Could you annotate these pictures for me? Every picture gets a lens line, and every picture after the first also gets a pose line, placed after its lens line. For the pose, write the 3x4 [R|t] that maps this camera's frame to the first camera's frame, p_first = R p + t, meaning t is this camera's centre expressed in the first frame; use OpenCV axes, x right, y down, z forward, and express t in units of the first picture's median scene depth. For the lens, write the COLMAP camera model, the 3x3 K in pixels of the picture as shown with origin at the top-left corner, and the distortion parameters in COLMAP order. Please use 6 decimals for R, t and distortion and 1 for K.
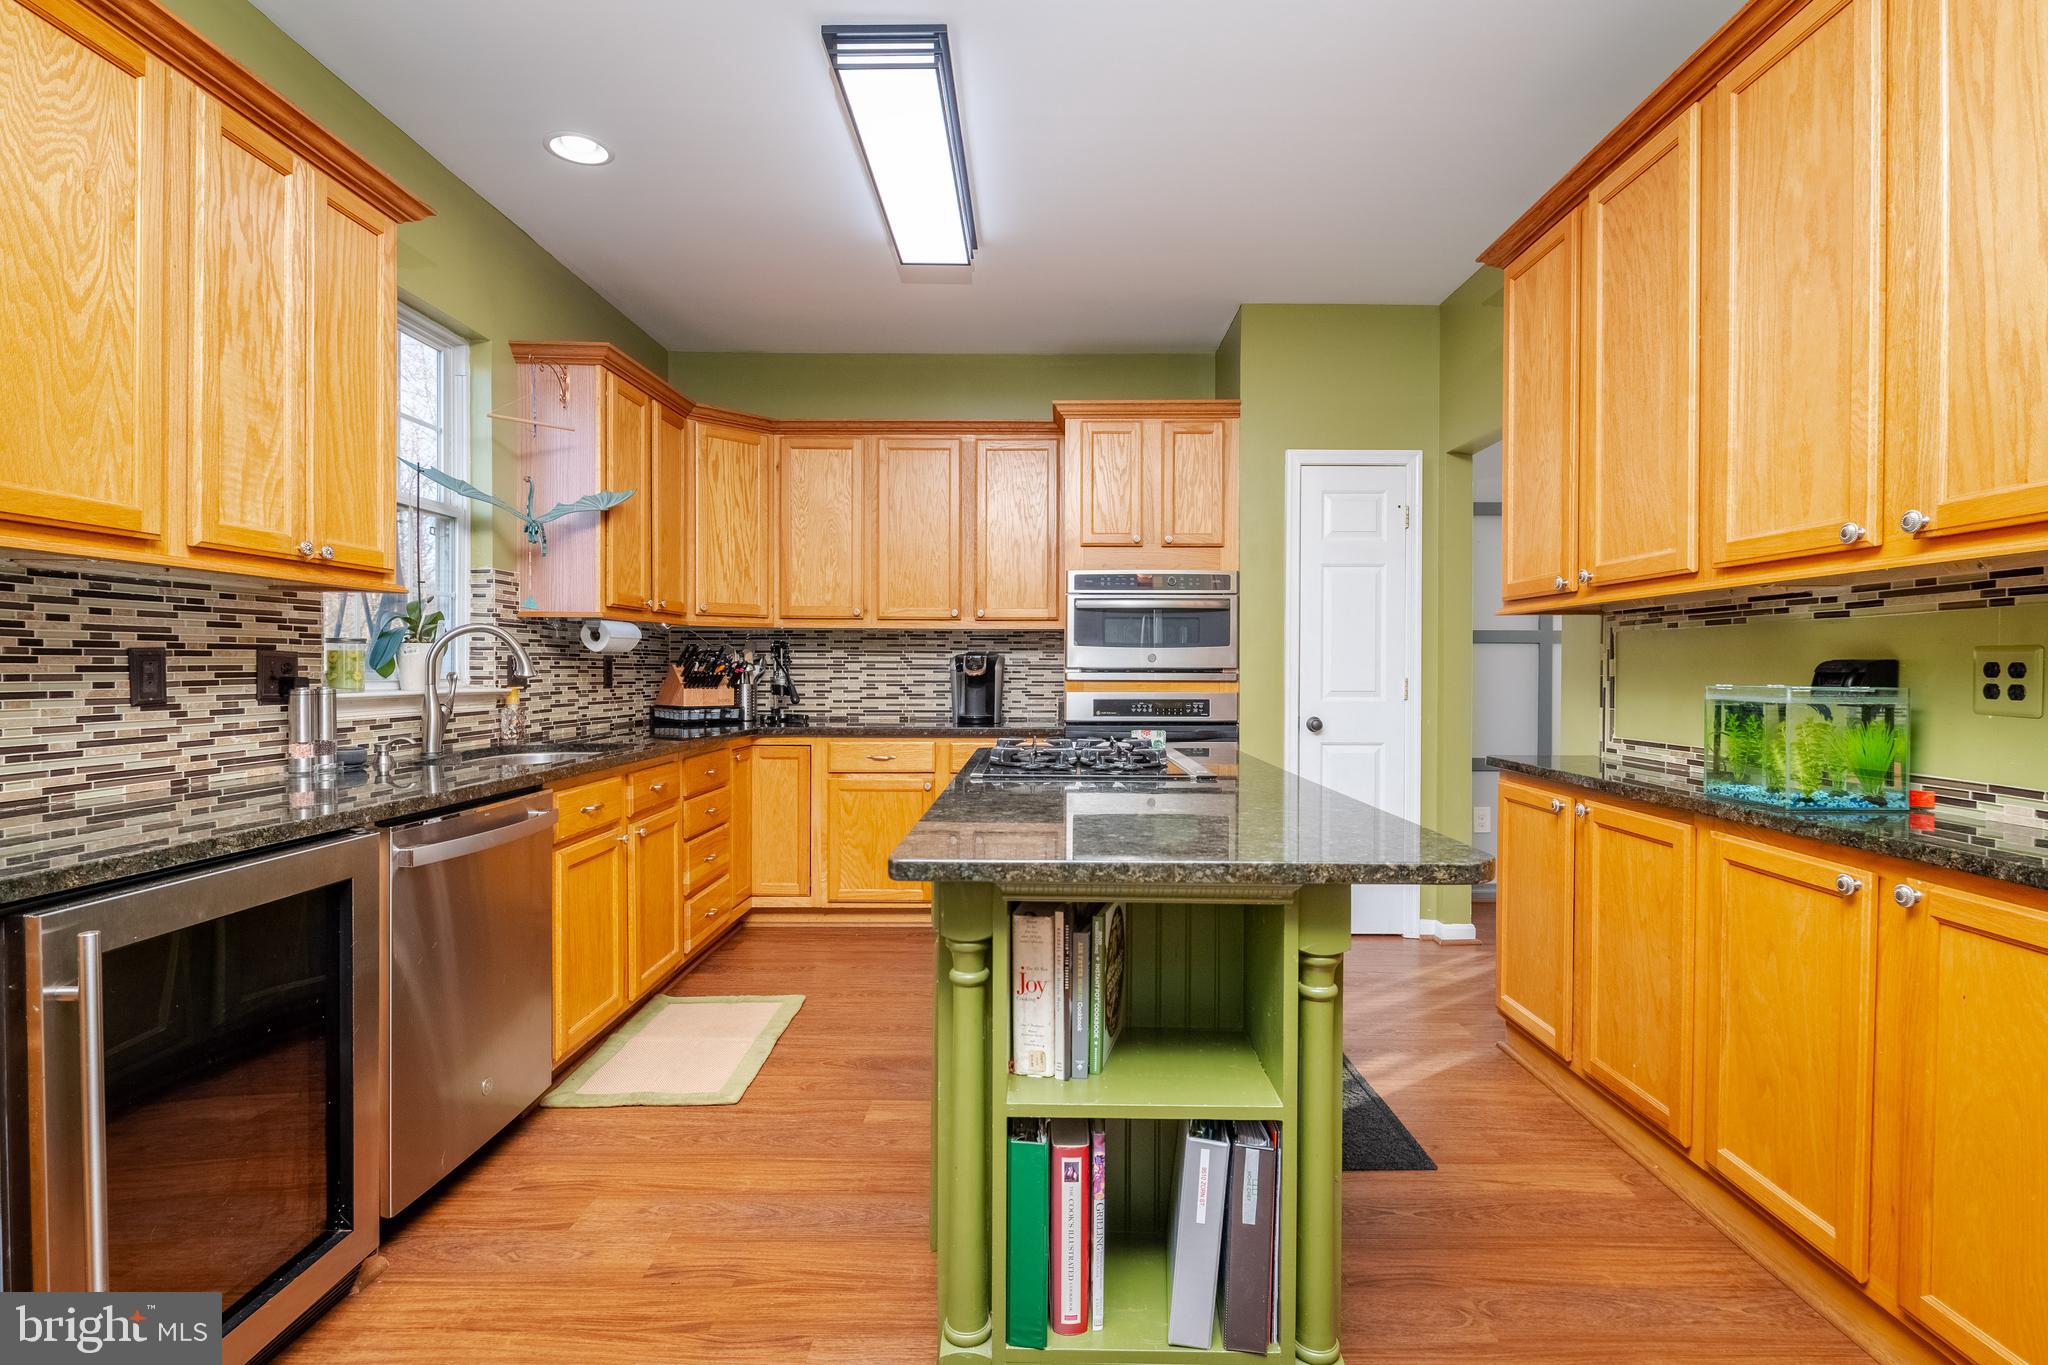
lens RADIAL K [[956.0, 0, 1036.9], [0, 956.0, 677.4], [0, 0, 1]] dist [0.012104, -0.006740]
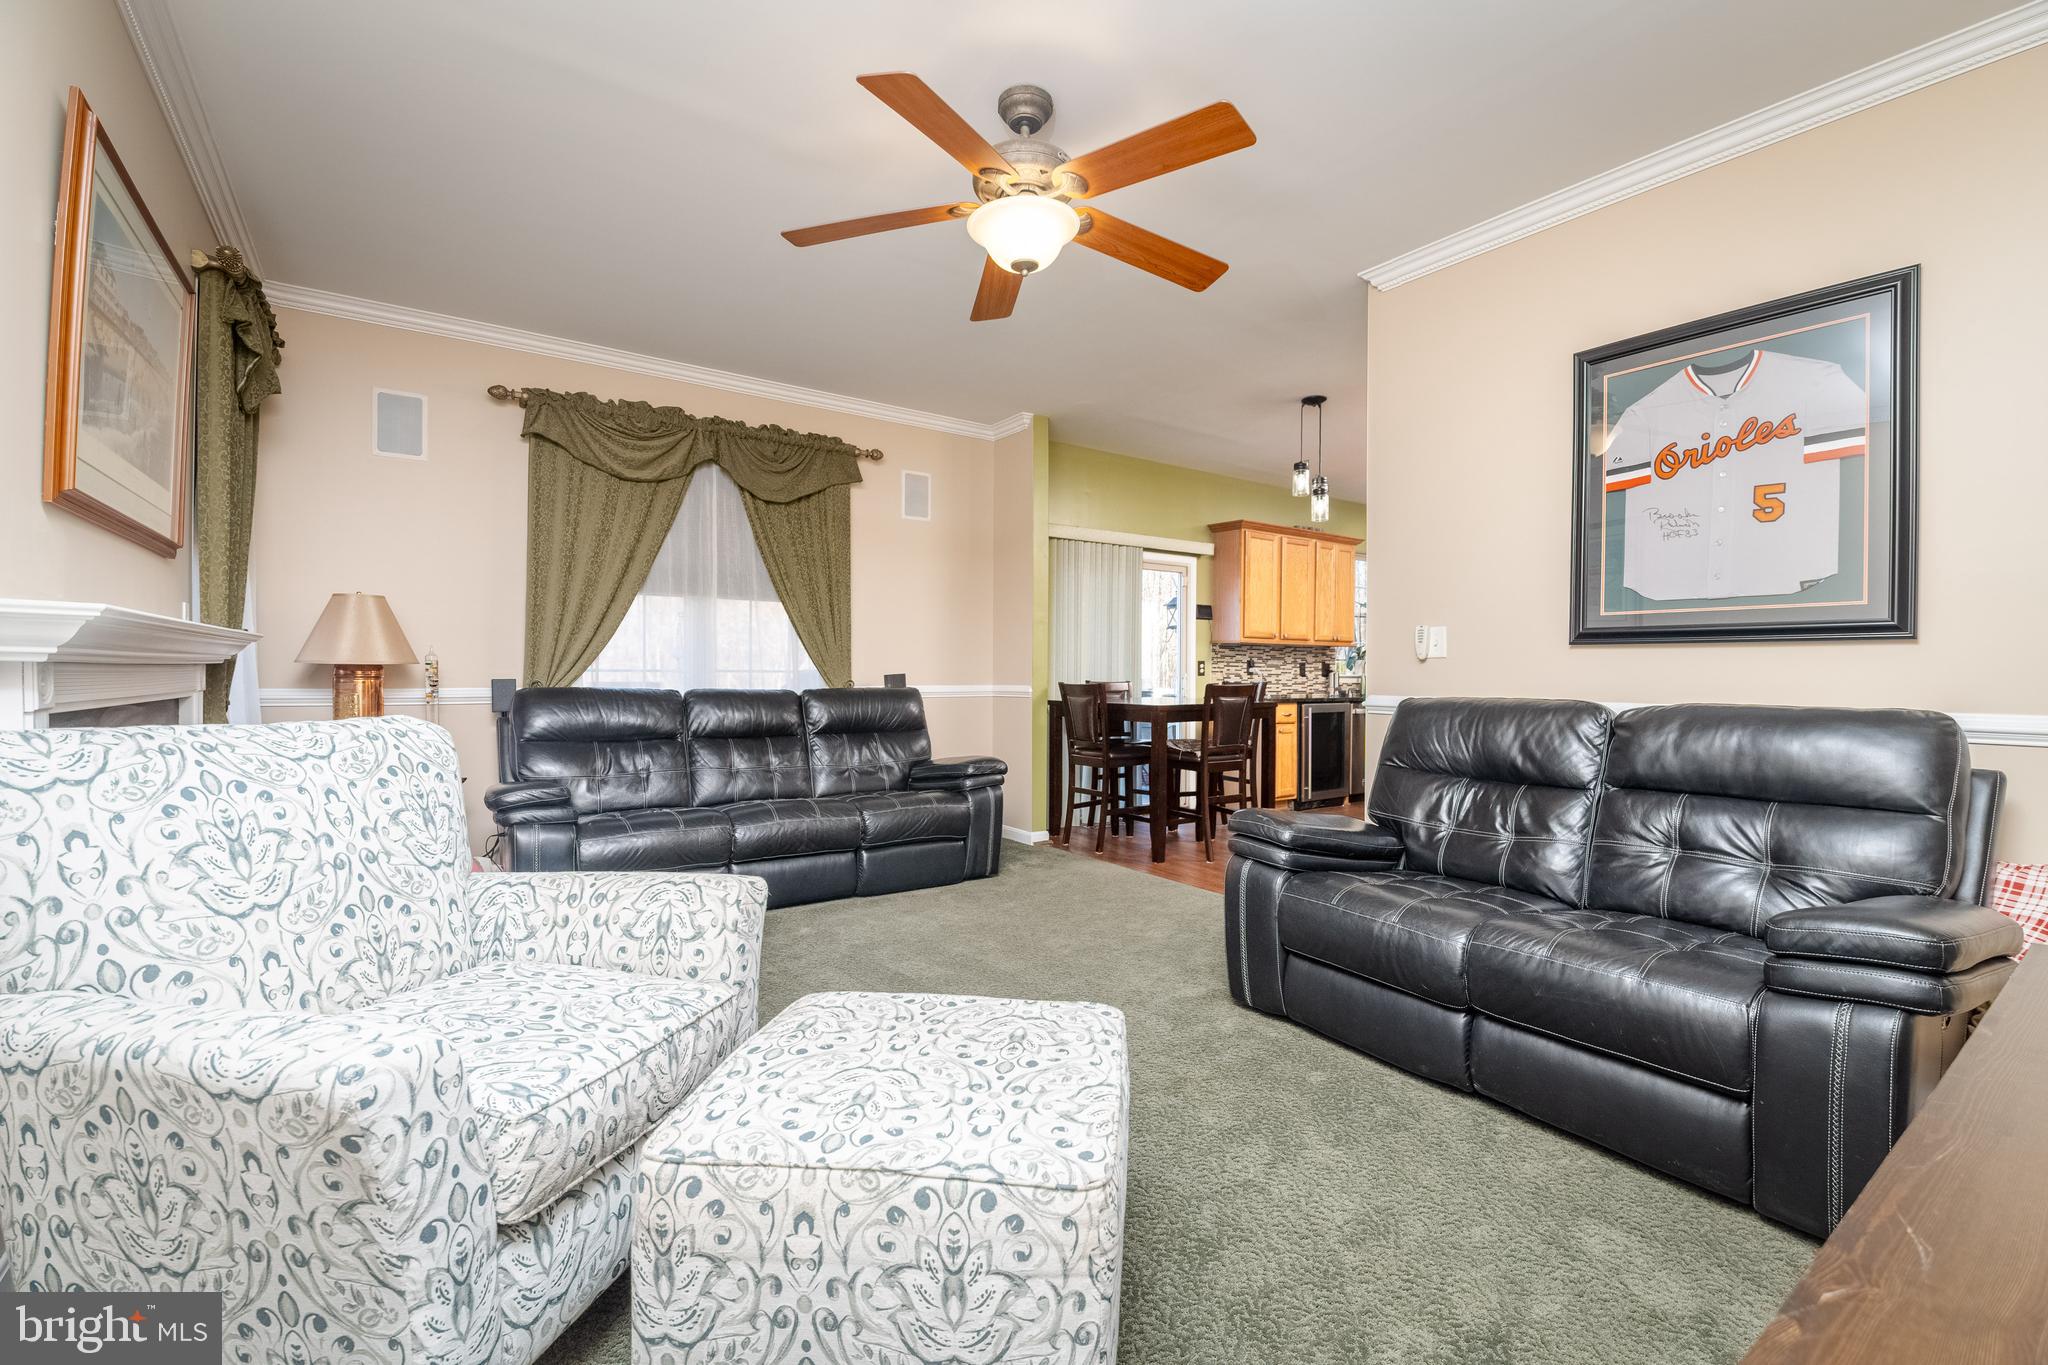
lens RADIAL K [[866.1, 0, 1063.3], [0, 866.1, 683.6], [0, 0, 1]] dist [0.003082, -0.004049]
pose [[0.612397, 0.008022, -0.790510, 1.058831], [-0.011227, 0.999936, 0.001450, 0.050183], [0.790471, 0.007987, 0.612448, -1.586560]]
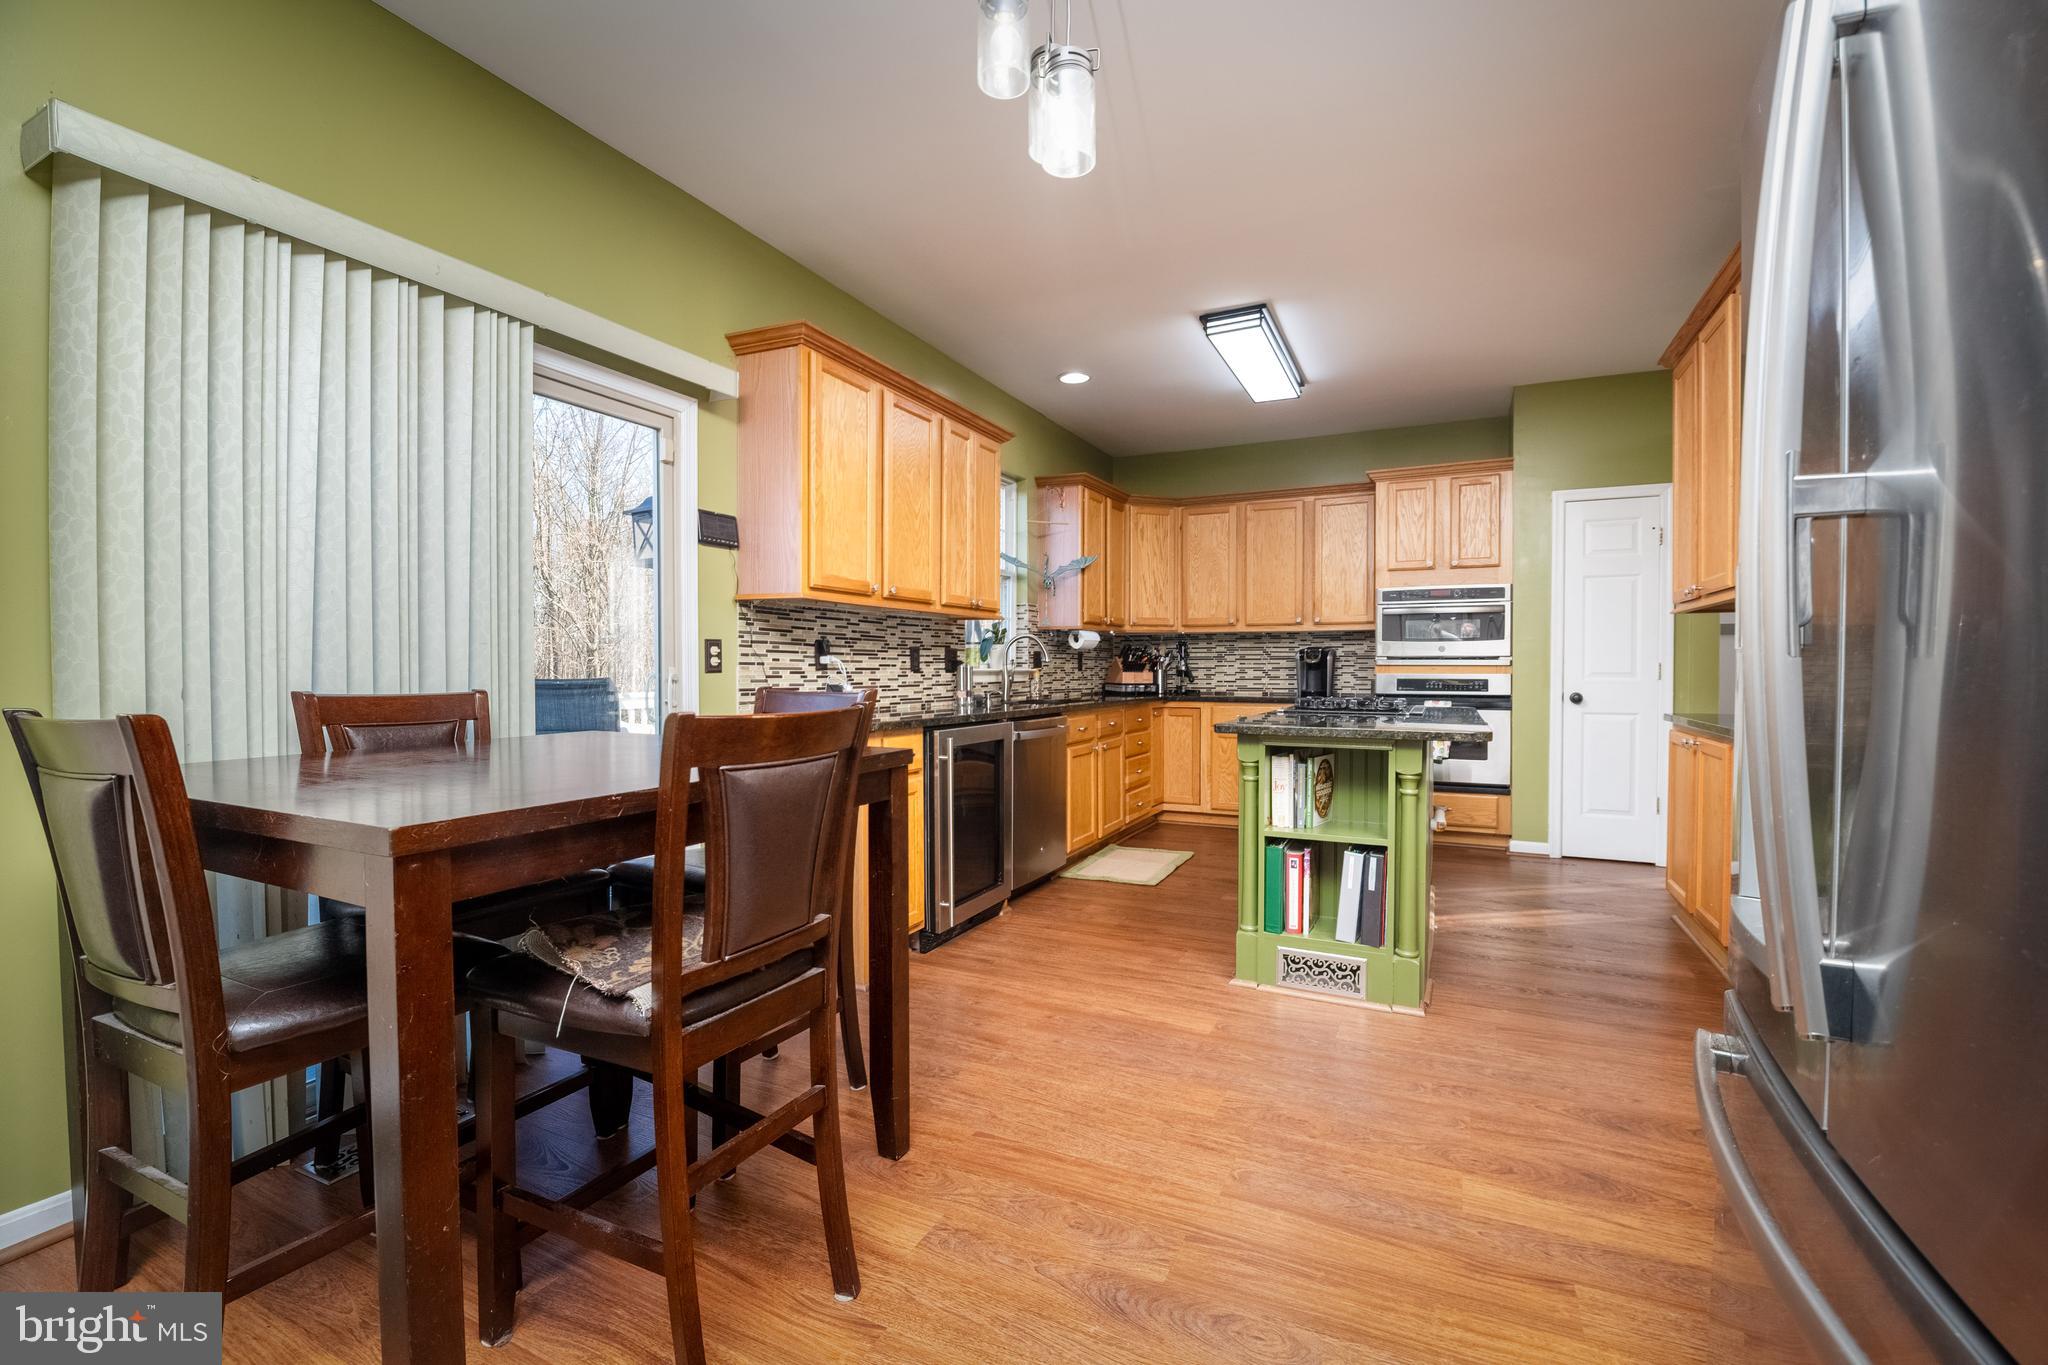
lens RADIAL K [[866.1, 0, 1045.0], [0, 866.1, 683.8], [0, 0, 1]] dist [0.003082, -0.004049]
pose [[0.909499, 0.004871, -0.415678, 0.178983], [-0.001387, 0.999961, 0.008684, 0.030092], [0.415705, -0.007322, 0.909470, -0.579177]]
